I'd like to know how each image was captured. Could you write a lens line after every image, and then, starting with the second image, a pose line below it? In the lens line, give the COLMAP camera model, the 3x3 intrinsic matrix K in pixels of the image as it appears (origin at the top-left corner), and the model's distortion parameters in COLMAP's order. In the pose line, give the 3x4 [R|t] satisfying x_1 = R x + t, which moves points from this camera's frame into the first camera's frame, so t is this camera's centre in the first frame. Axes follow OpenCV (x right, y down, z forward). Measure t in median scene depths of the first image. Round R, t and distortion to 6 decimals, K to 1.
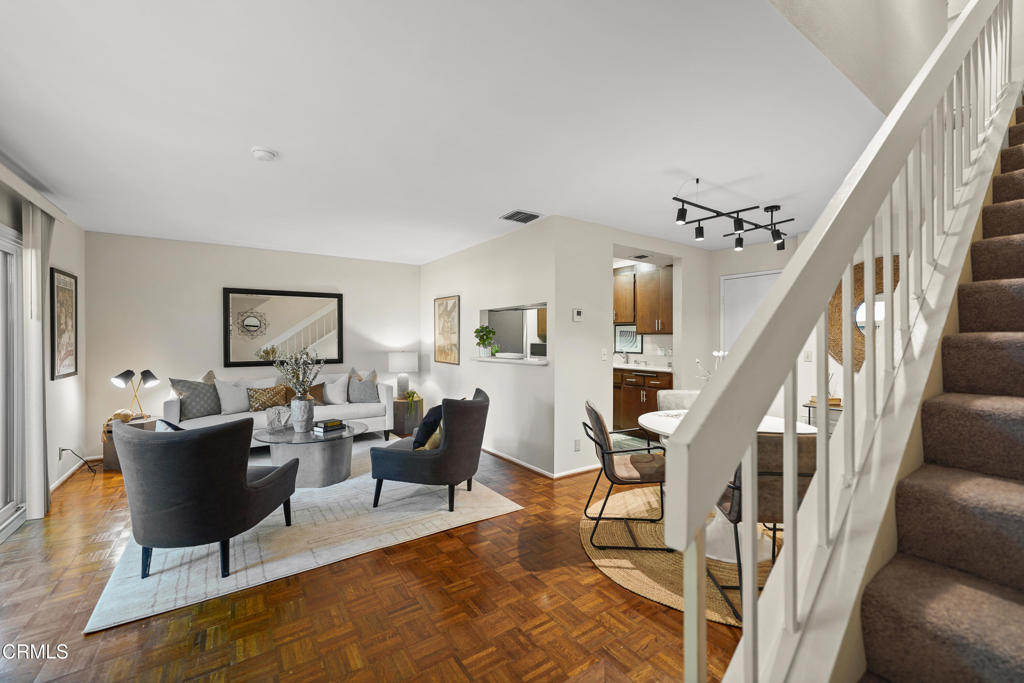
lens RADIAL K [[410.8, 0, 508.4], [0, 410.8, 340.5], [0, 0, 1]] dist [-0.007322, -0.000055]
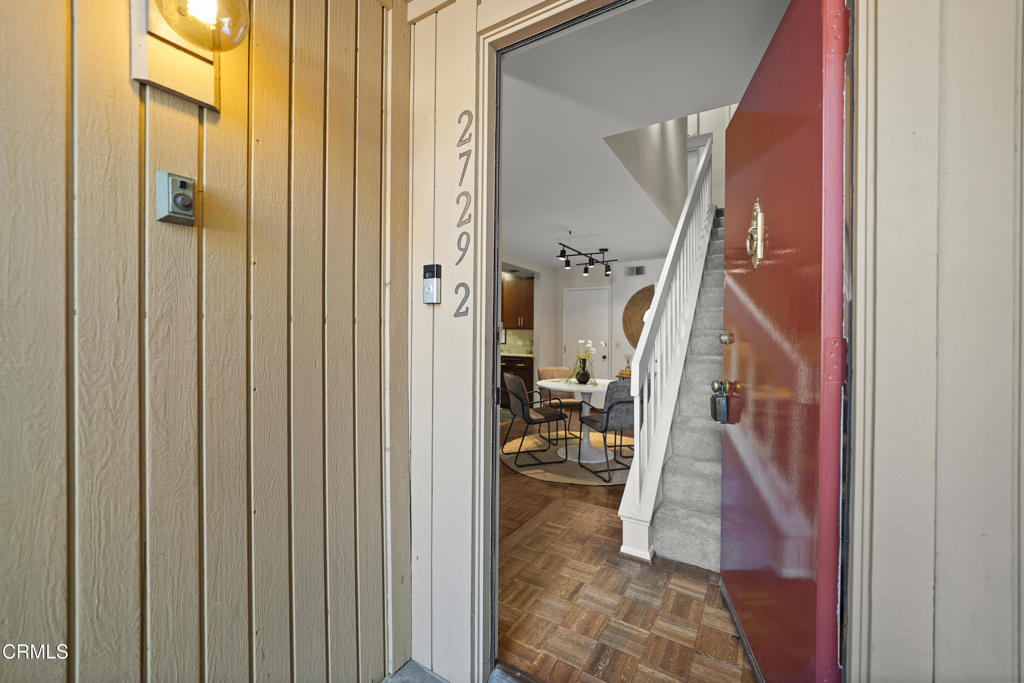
lens RADIAL K [[404.9, 0, 506.5], [0, 404.9, 335.5], [0, 0, 1]] dist [-0.002004, -0.000061]
pose [[0.913638, 0.005752, 0.406489, -0.300190], [-0.006965, 0.999975, 0.001503, 0.005747], [-0.406470, -0.004204, 0.913655, -0.249399]]
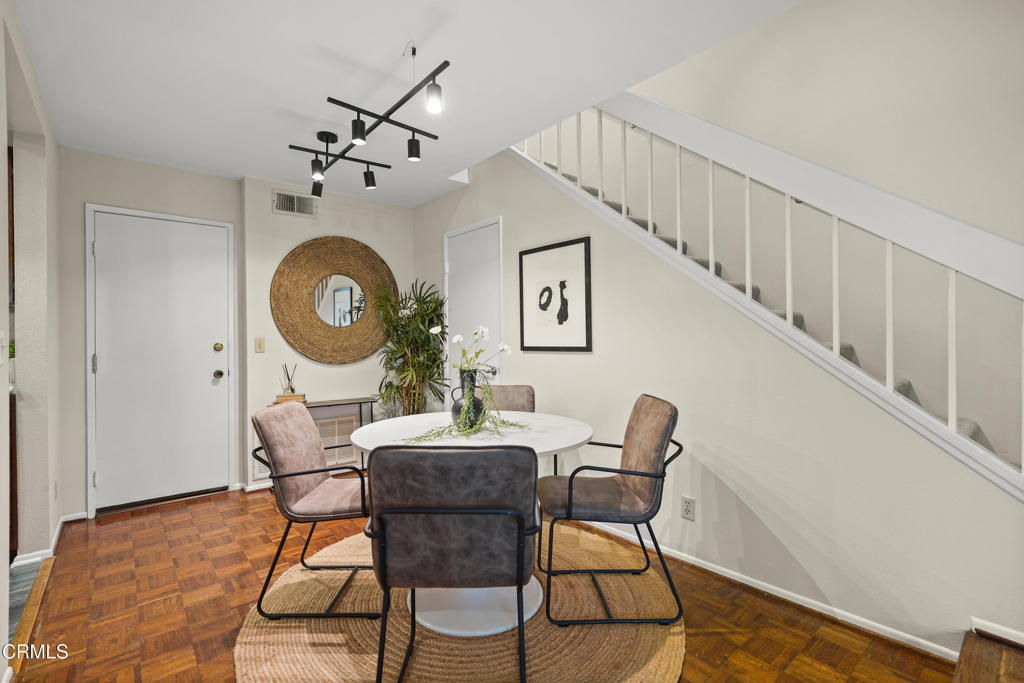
lens RADIAL K [[465.3, 0, 510.1], [0, 465.3, 335.9], [0, 0, 1]] dist [-0.000558, 0.000019]
pose [[-0.111633, 0.005877, 0.993732, -0.191661], [0.011978, 0.999918, -0.004568, 0.034173], [-0.993677, 0.011392, -0.111695, 0.709539]]
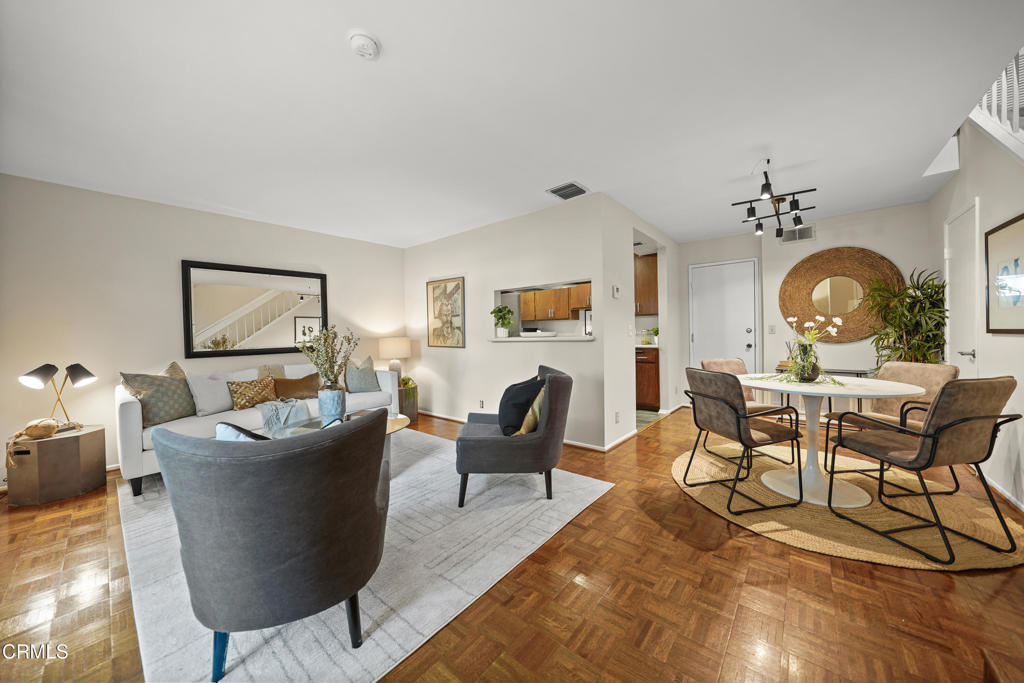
lens RADIAL K [[353.1, 0, 507.0], [0, 353.1, 336.4], [0, 0, 1]] dist [-0.018163, 0.000247]
pose [[0.963449, -0.021773, 0.267005, -0.349245], [0.020807, 0.999763, 0.006447, 0.040897], [-0.267082, -0.000655, 0.963674, 0.224194]]
